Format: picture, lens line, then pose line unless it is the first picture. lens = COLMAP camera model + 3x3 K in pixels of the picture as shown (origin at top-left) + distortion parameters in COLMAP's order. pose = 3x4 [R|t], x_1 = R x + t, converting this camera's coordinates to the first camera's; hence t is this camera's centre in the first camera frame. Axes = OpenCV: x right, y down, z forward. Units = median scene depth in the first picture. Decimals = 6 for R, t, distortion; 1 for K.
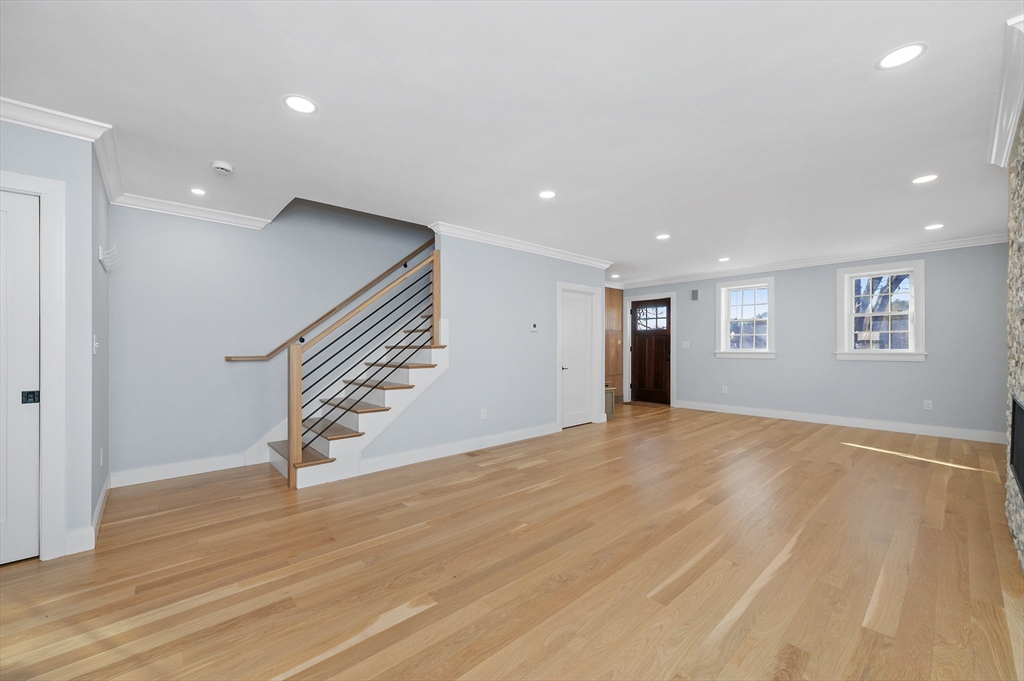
lens RADIAL K [[403.2, 0, 508.1], [0, 403.2, 342.8], [0, 0, 1]] dist [0.001555, -0.000168]
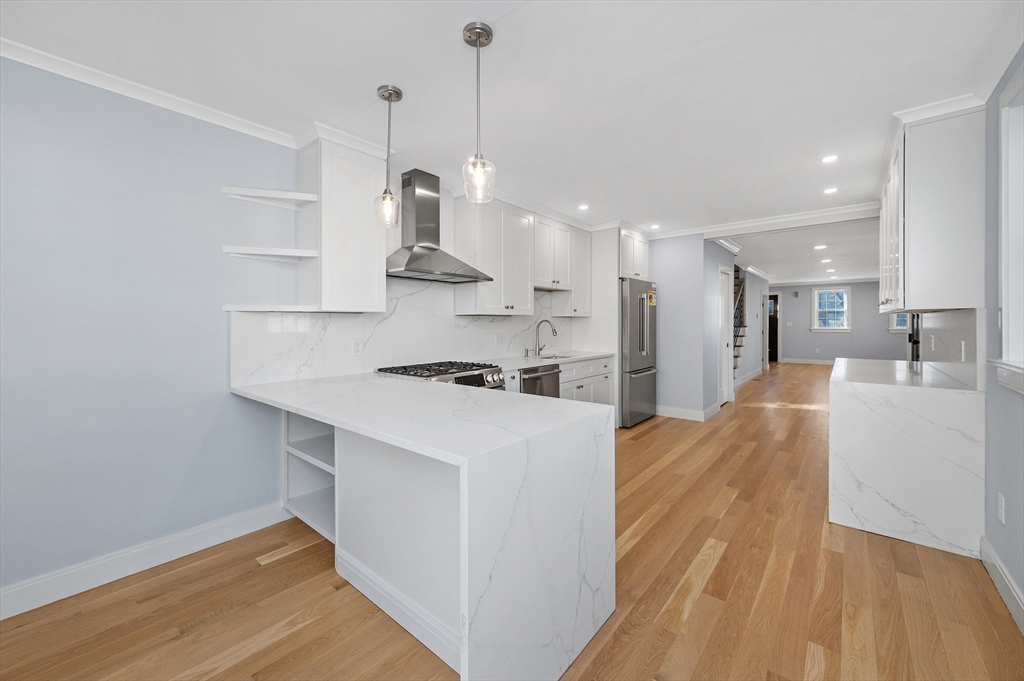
lens RADIAL K [[403.2, 0, 502.9], [0, 403.2, 325.1], [0, 0, 1]] dist [0.001555, -0.000168]
pose [[0.991848, -0.002713, 0.127395, -1.313962], [0.001279, 0.999935, 0.011340, -0.018440], [-0.127417, -0.011085, 0.991787, -0.678470]]
